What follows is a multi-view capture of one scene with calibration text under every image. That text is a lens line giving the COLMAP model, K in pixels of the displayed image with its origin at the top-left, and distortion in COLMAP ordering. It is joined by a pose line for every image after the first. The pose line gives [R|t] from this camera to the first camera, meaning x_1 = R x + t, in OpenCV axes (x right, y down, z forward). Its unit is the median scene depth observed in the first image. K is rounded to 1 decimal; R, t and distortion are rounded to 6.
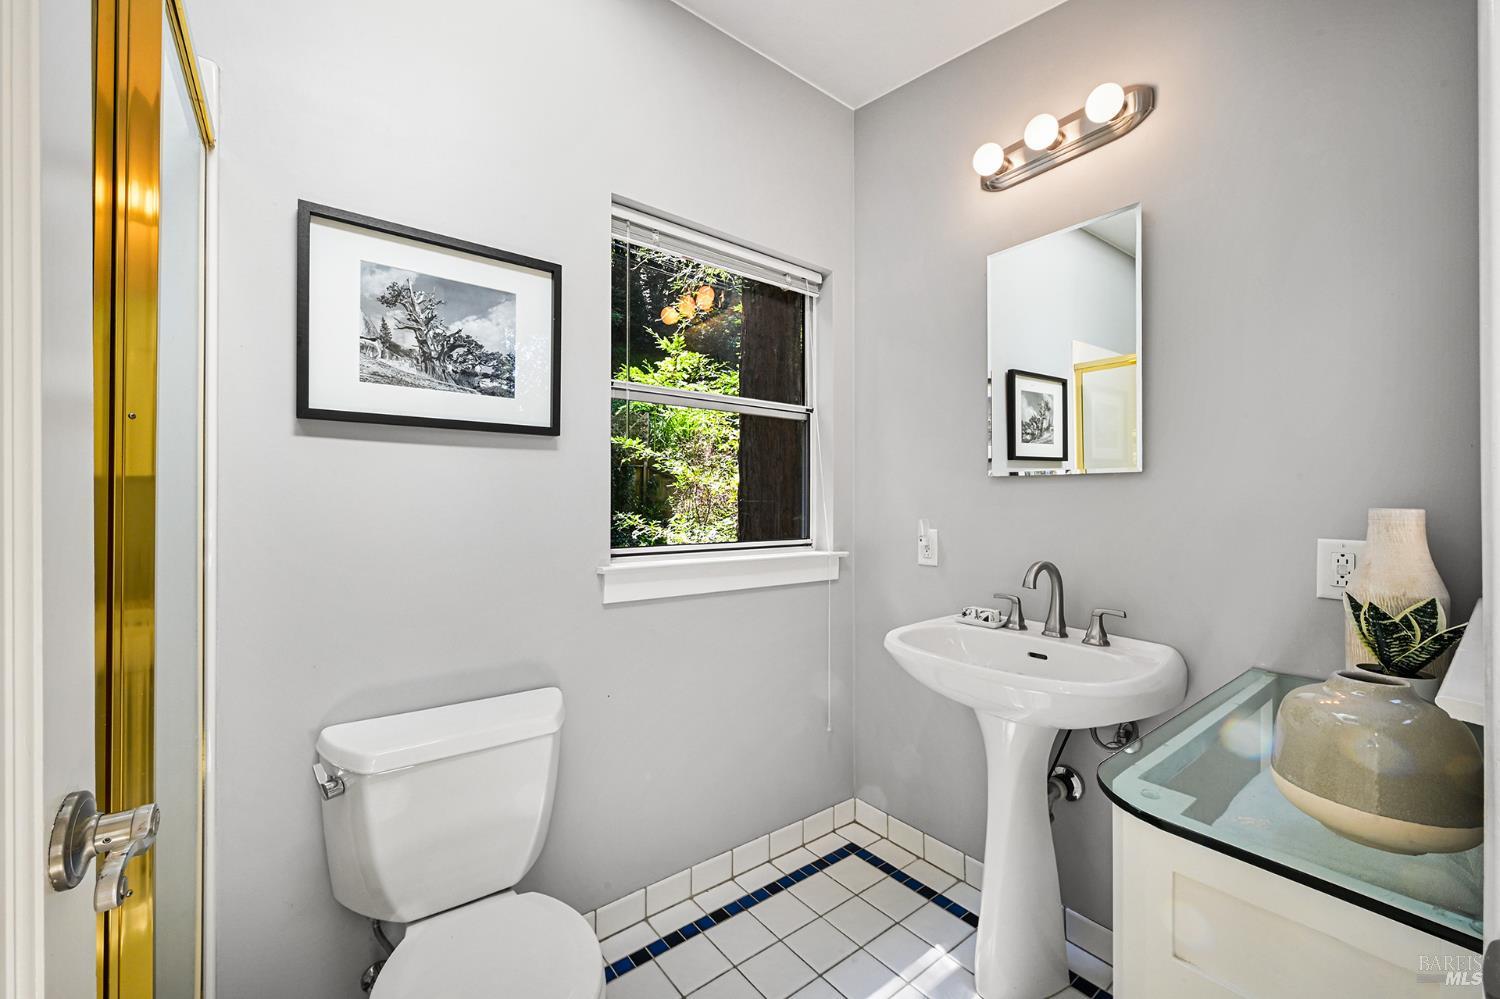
lens RADIAL K [[595.1, 0, 750.9], [0, 595.1, 499.1], [0, 0, 1]] dist [0.000283, -0.000573]
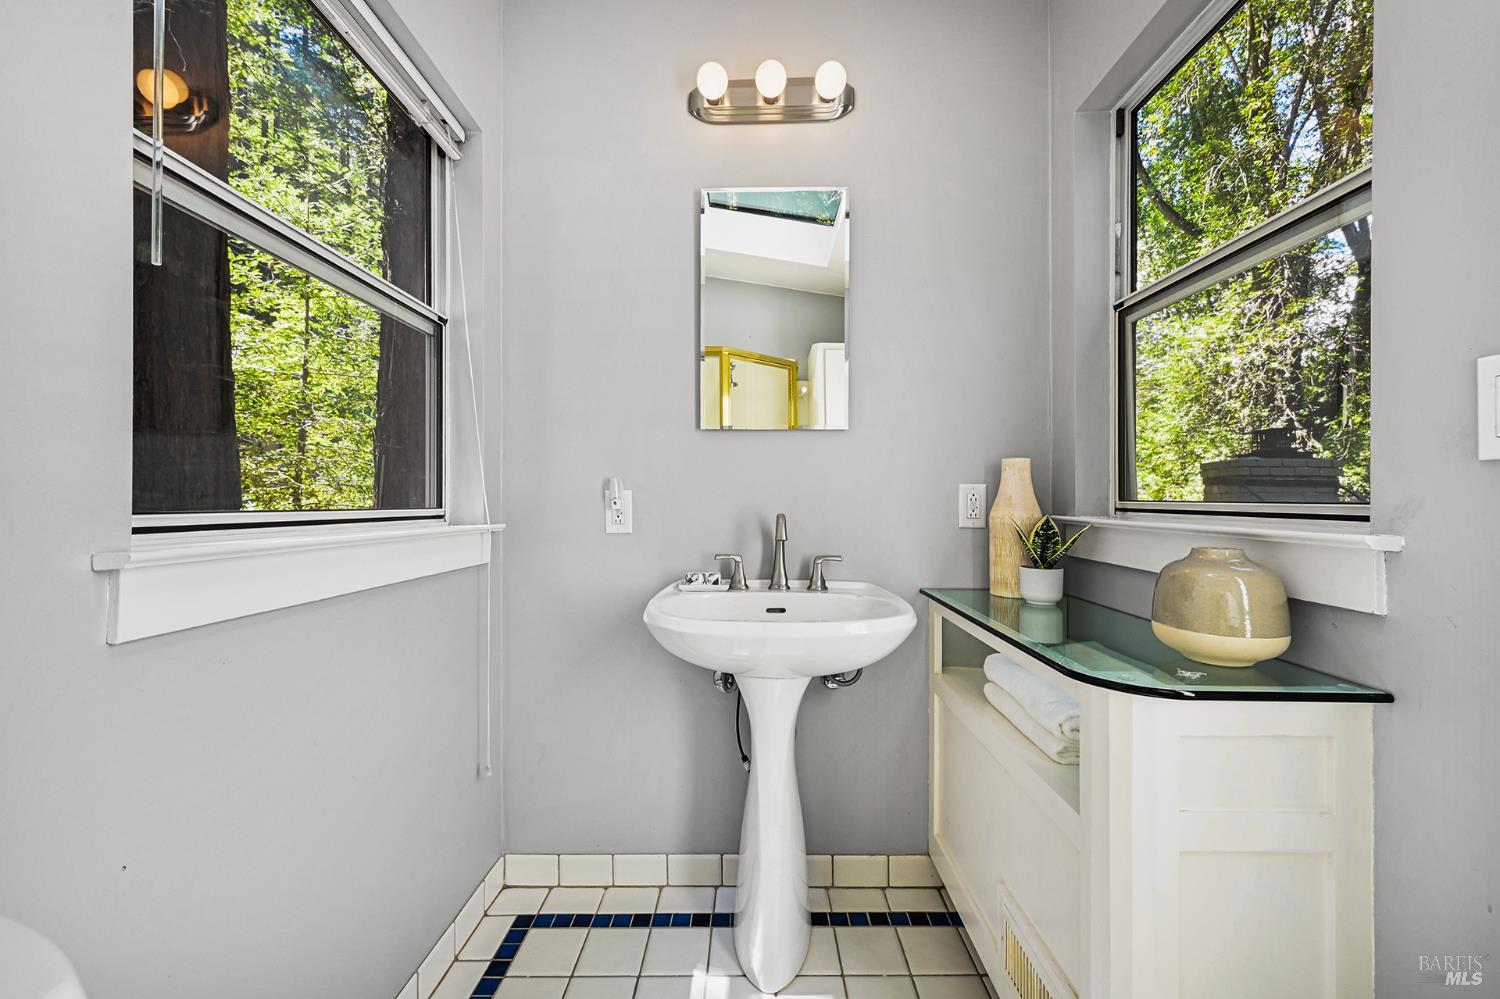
lens RADIAL K [[595.1, 0, 749.2], [0, 595.1, 496.8], [0, 0, 1]] dist [0.000283, -0.000573]
pose [[0.622402, -0.001870, 0.782696, -0.278668], [-0.000599, 0.999996, 0.002865, 0.065784], [-0.782698, -0.002252, 0.622398, 0.382986]]
